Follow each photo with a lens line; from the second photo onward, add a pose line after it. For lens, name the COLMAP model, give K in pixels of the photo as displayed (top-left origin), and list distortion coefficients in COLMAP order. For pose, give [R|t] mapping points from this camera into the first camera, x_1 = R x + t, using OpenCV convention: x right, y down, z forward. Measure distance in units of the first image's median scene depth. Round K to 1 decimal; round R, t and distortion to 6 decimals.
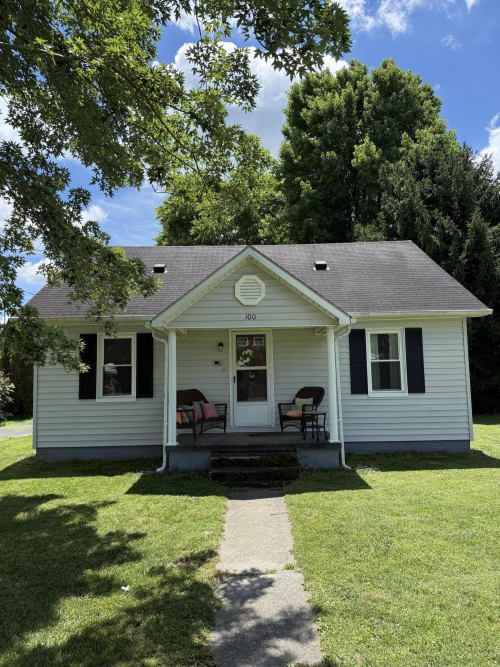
lens RADIAL K [[466.4, 0, 250.0], [0, 466.4, 333.5], [0, 0, 1]] dist [0.004230, 0.000091]
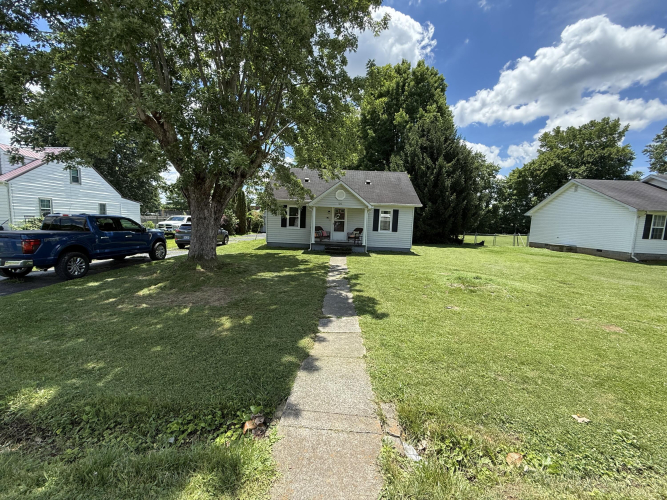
lens RADIAL K [[265.7, 0, 333.5], [0, 265.7, 250.0], [0, 0, 1]] dist [0.003389, 0.000328]
pose [[0.997961, 0.063172, -0.009166, -0.006585], [-0.060059, 0.977867, 0.200424, -0.076318], [0.021624, -0.199464, 0.979666, -0.683777]]
